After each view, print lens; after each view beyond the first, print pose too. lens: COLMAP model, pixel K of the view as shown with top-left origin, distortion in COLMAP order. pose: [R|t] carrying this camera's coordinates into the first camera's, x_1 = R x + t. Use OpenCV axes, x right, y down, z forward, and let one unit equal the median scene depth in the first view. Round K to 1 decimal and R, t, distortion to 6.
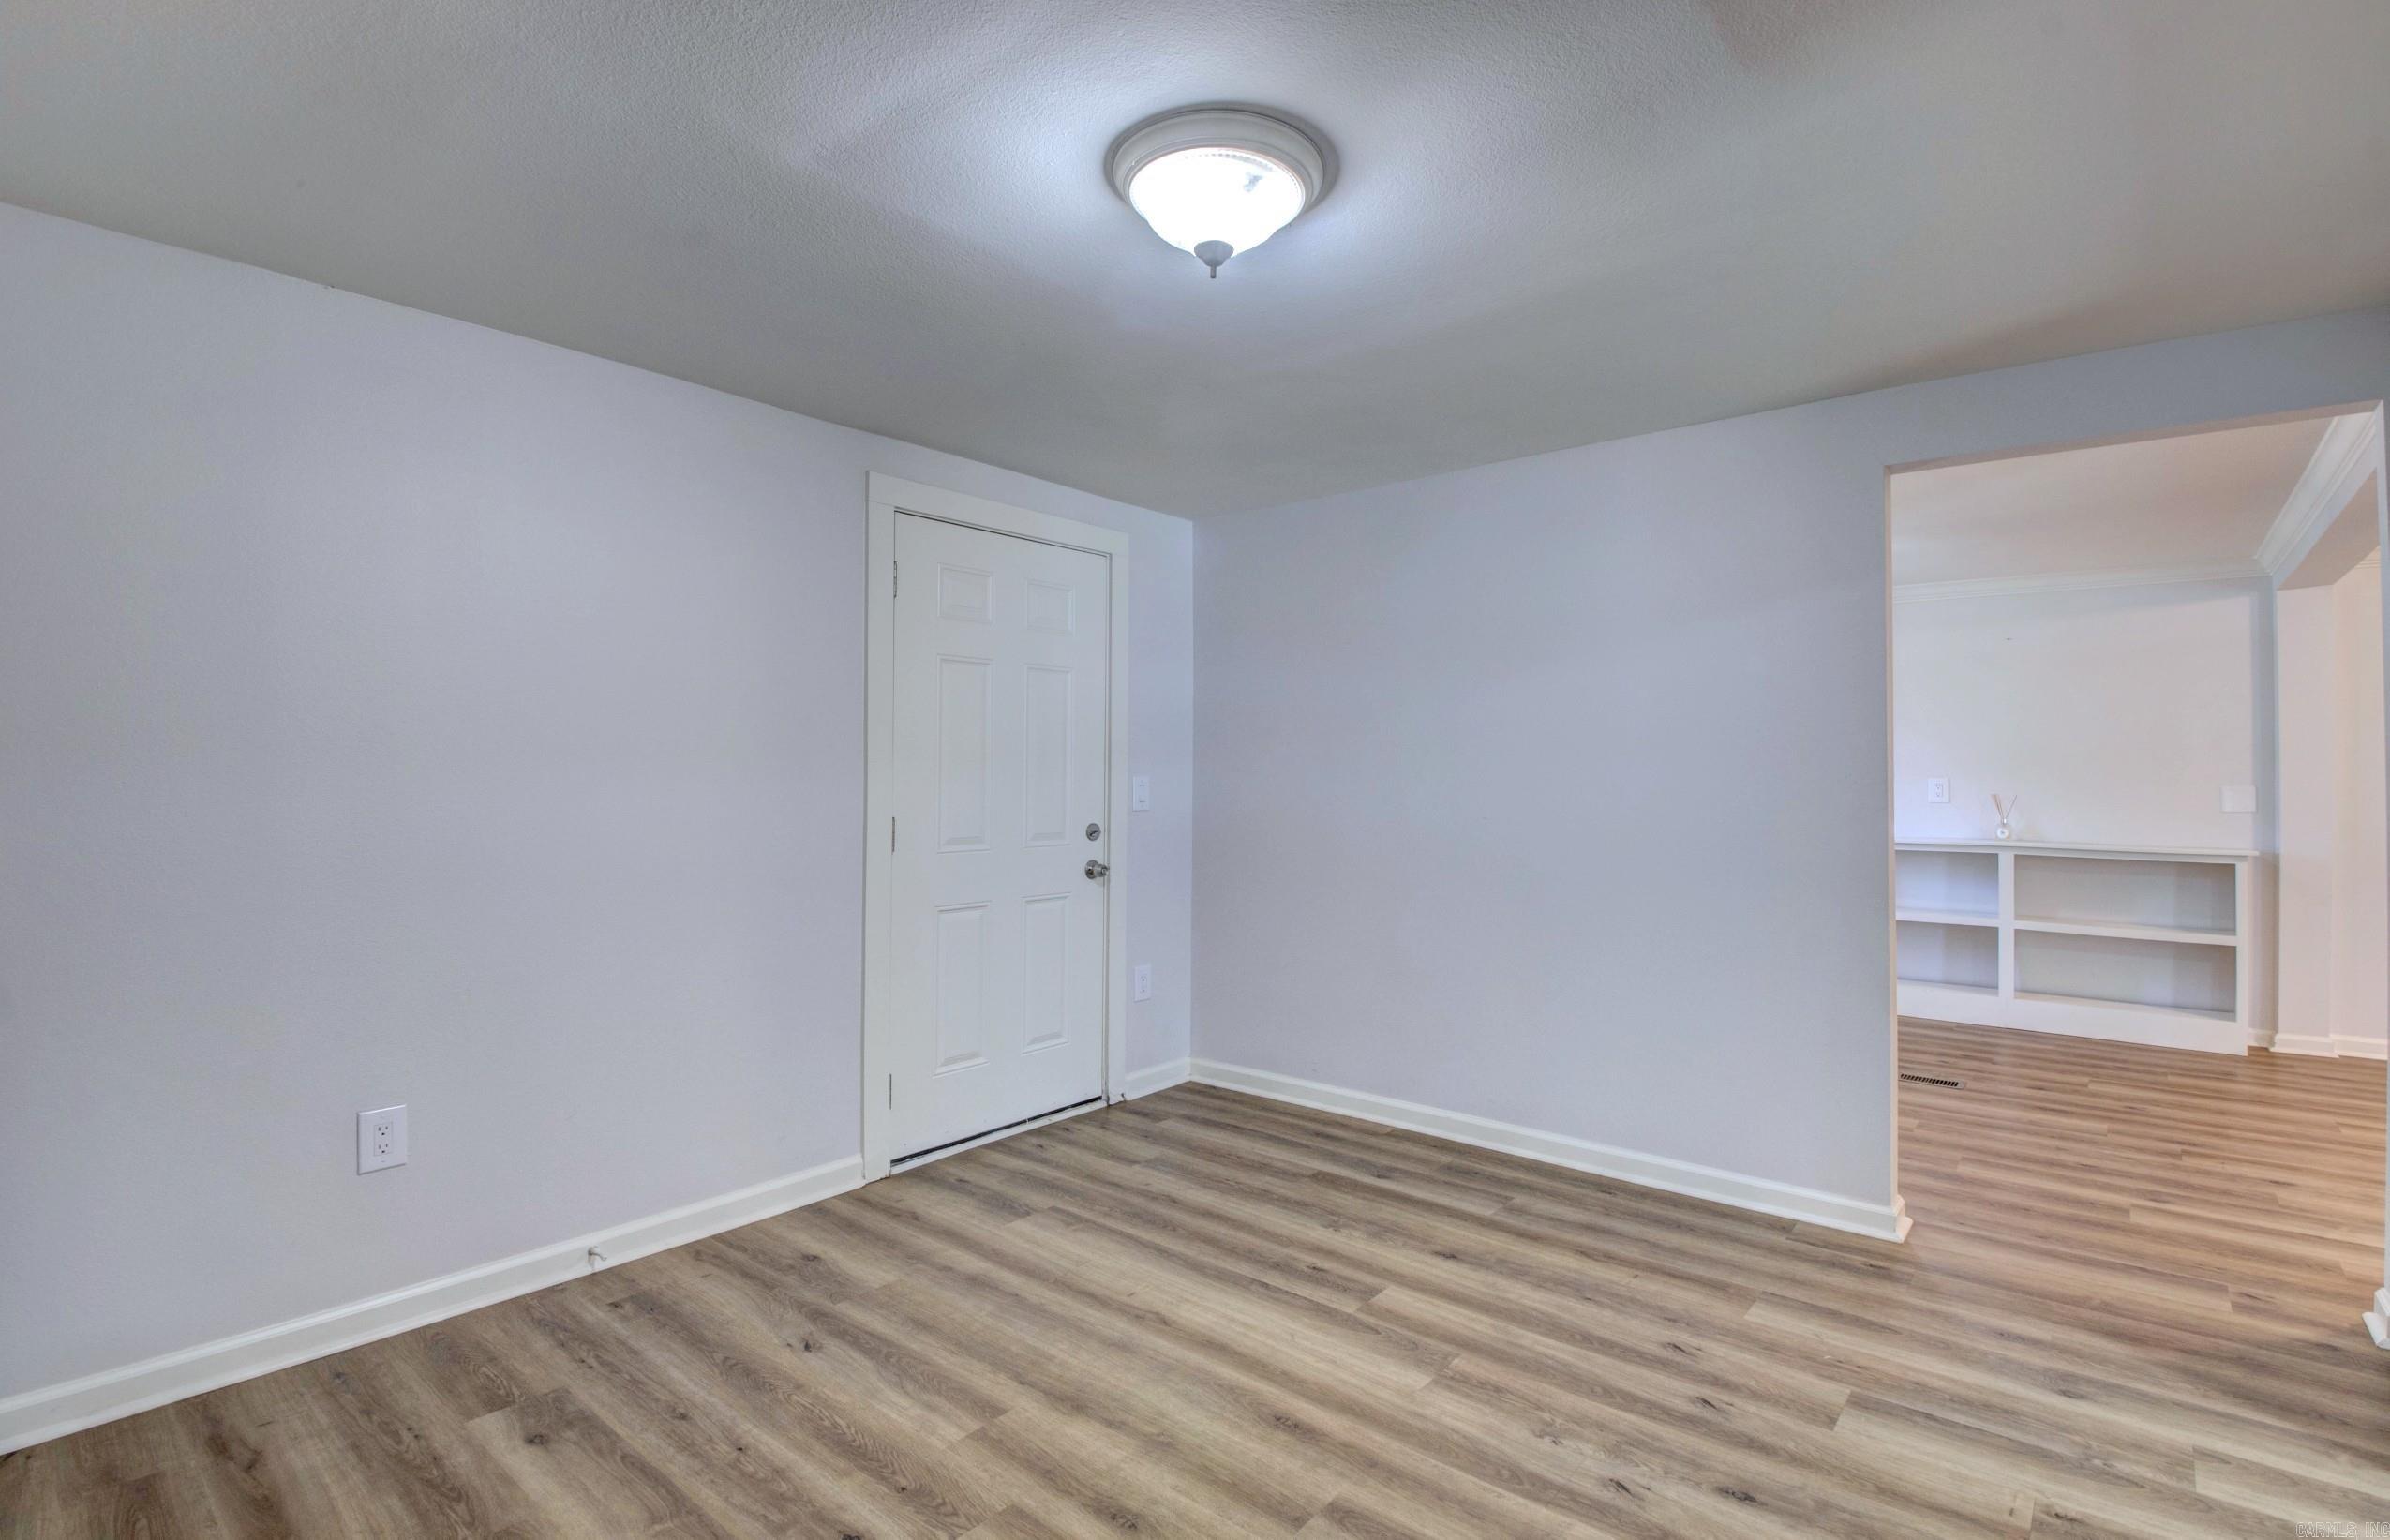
lens RADIAL K [[1112.3, 0, 1189.8], [0, 1112.3, 757.6], [0, 0, 1]] dist [0.019605, -0.028615]
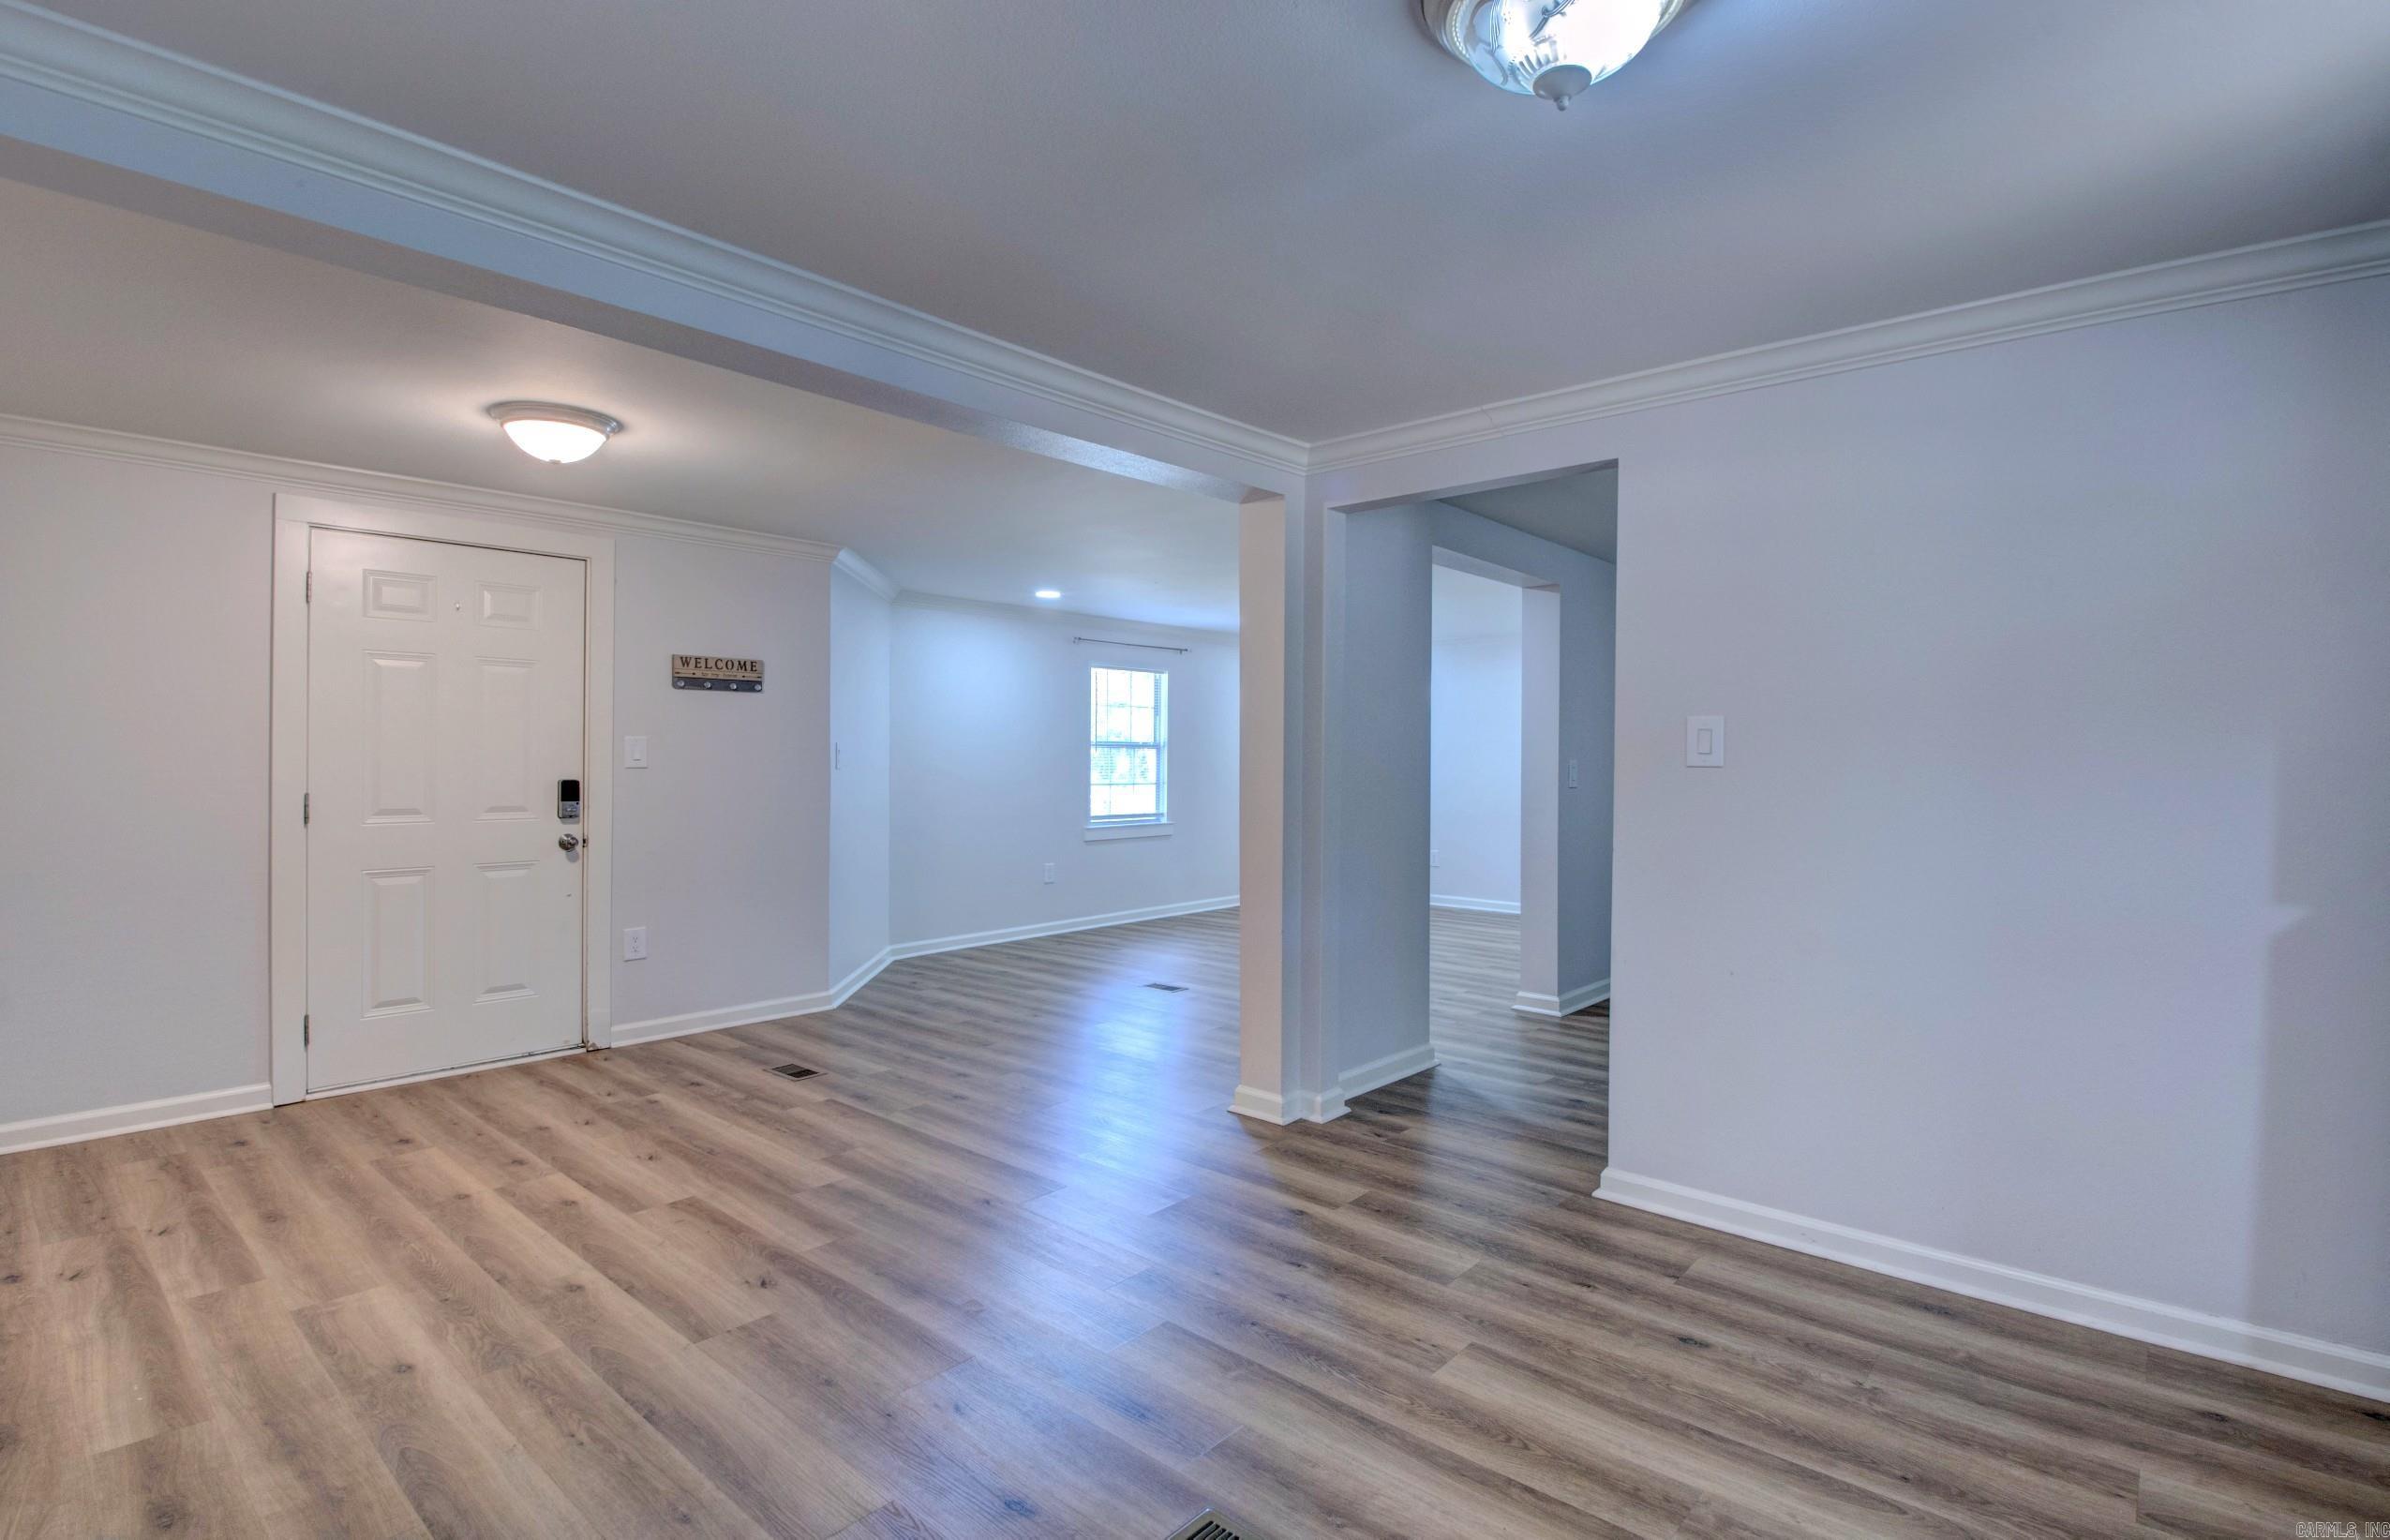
lens RADIAL K [[1123.9, 0, 1179.1], [0, 1123.9, 759.8], [0, 0, 1]] dist [0.013945, -0.026903]
pose [[-0.999163, -0.011283, 0.039307, 1.002101], [-0.011585, 0.999905, -0.007468, 0.032785], [-0.039219, -0.007917, -0.999199, 2.062653]]
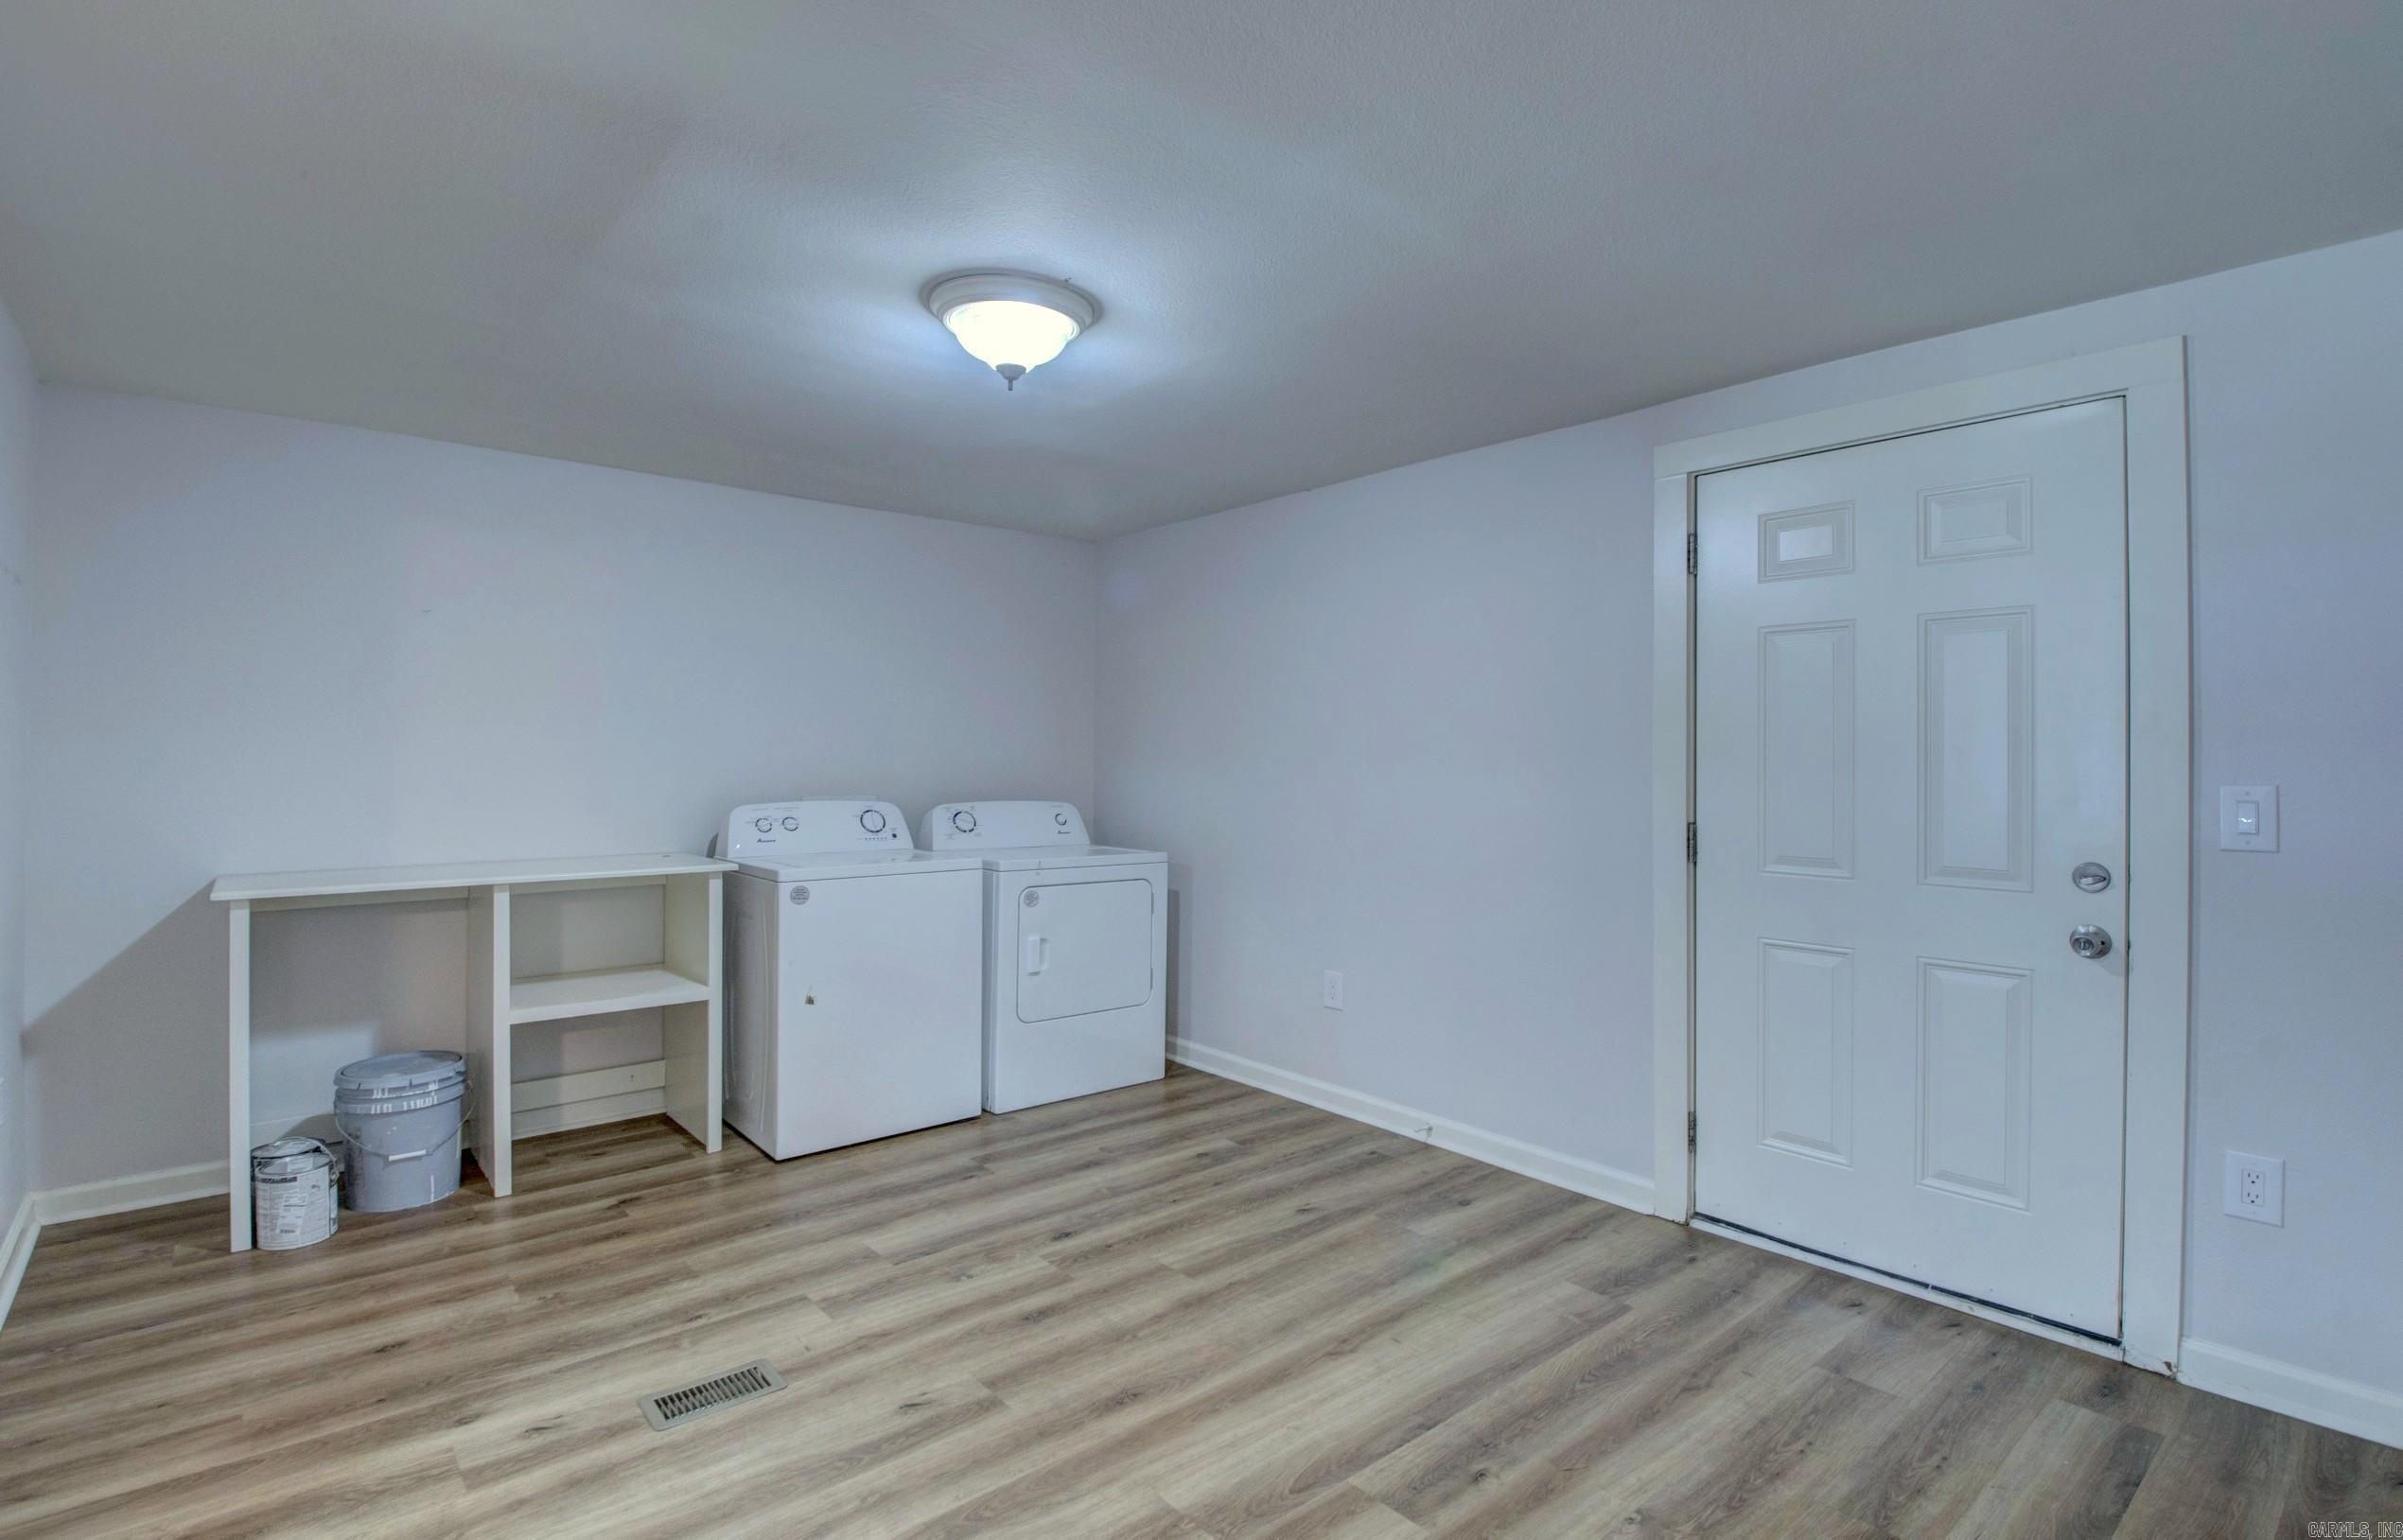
lens RADIAL K [[1137.3, 0, 1196.7], [0, 1137.3, 752.0], [0, 0, 1]] dist [0.019656, -0.030054]
pose [[-0.161757, -0.013493, -0.986738, 0.781933], [0.005841, 0.999876, -0.014631, 0.010488], [0.986813, -0.008130, -0.161658, 0.861107]]
